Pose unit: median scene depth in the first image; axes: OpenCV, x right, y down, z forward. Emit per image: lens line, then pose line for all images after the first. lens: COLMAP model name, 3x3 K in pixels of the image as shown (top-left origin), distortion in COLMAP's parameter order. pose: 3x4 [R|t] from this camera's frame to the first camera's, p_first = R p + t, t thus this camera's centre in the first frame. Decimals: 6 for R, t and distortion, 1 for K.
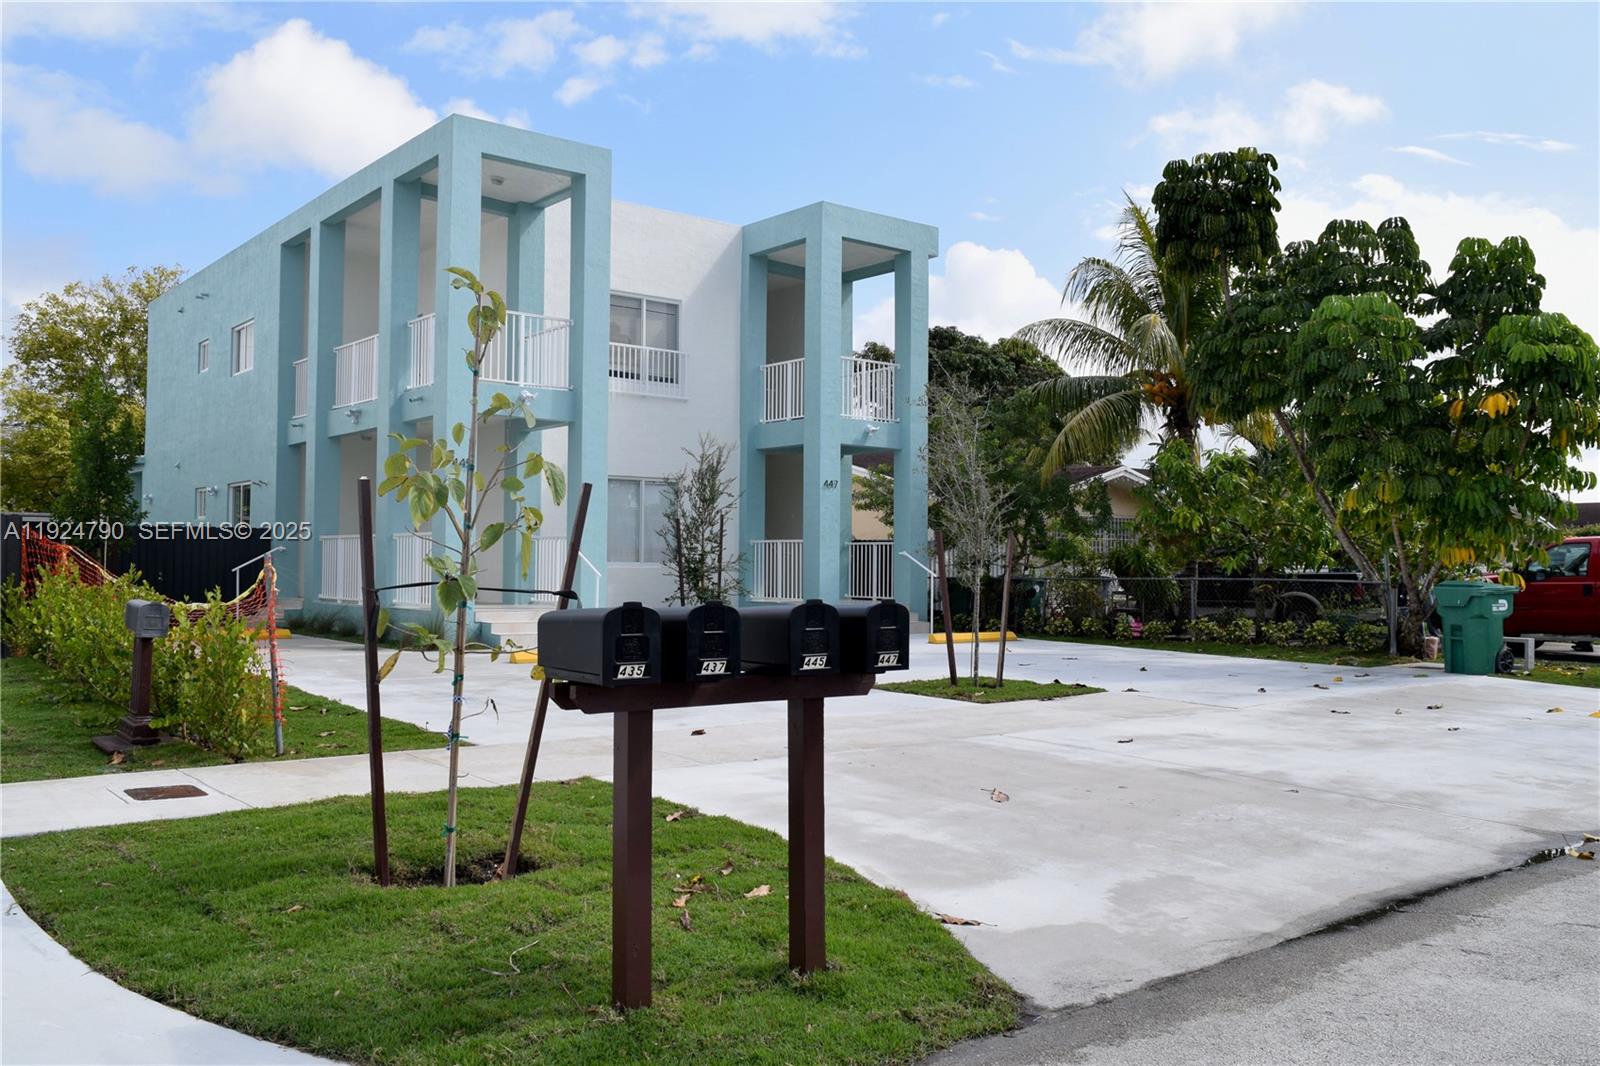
lens RADIAL K [[1320.0, 0, 800.0], [0, 1320.0, 533.0], [0, 0, 1]] dist [-0.003303, -0.004699]
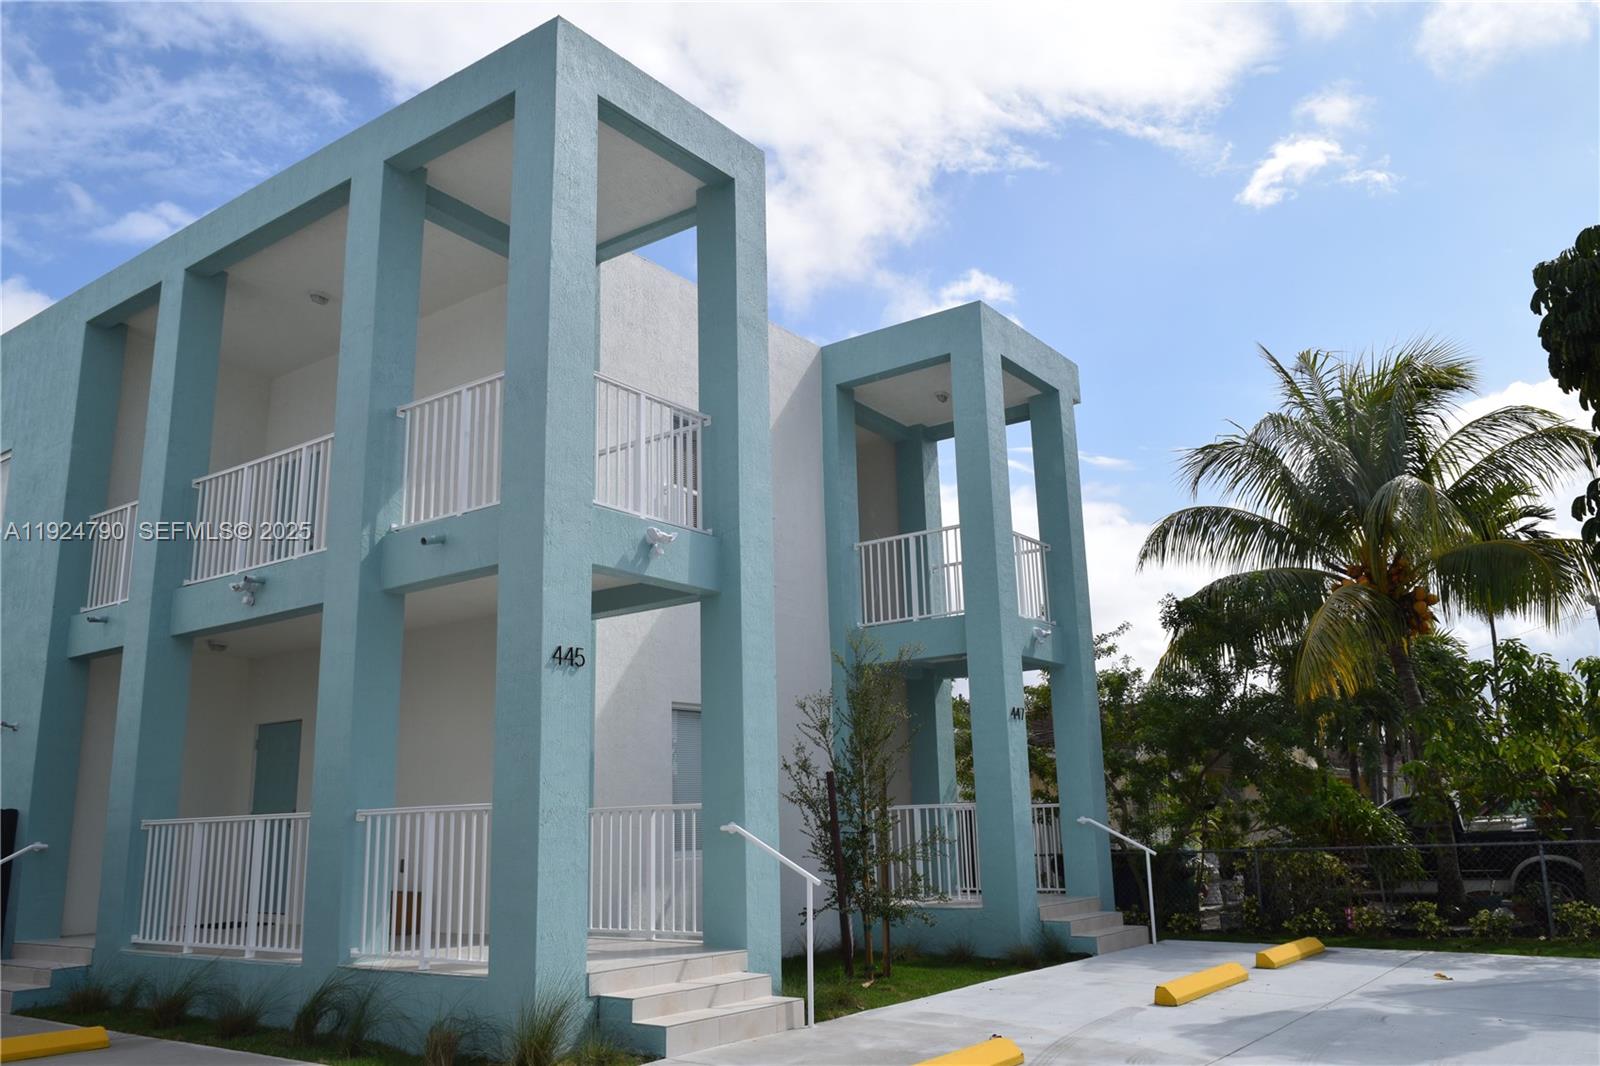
lens RADIAL K [[1234.1, 0, 800.0], [0, 1234.1, 533.0], [0, 0, 1]] dist [-0.048259, 0.001401]
pose [[0.963199, 0.028225, 0.267303, -0.241264], [0.028608, 0.978057, -0.206363, -0.002605], [-0.267262, 0.206416, 0.941256, 0.442383]]
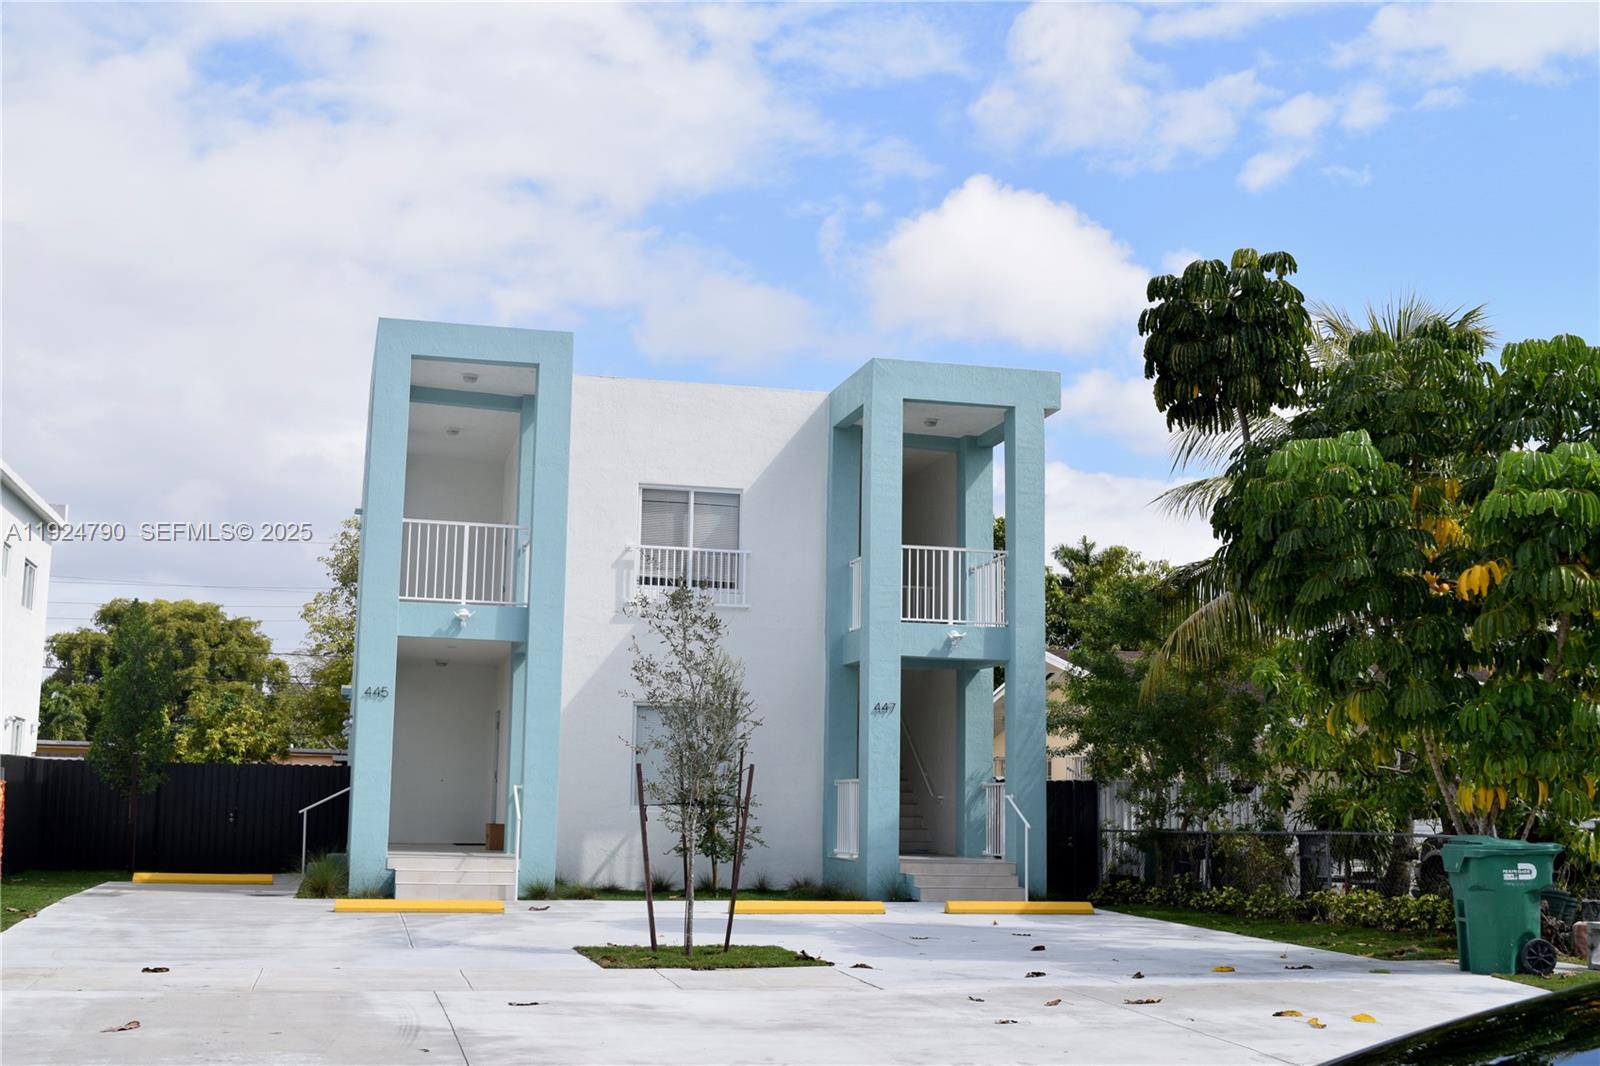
lens RADIAL K [[1813.1, 0, 800.0], [0, 1813.1, 533.0], [0, 0, 1]] dist [-0.018645, -0.037887]
pose [[0.908941, -0.056024, -0.413143, 0.427588], [0.000828, 0.991171, -0.132585, 0.003186], [0.416924, 0.120170, 0.900963, -0.011781]]
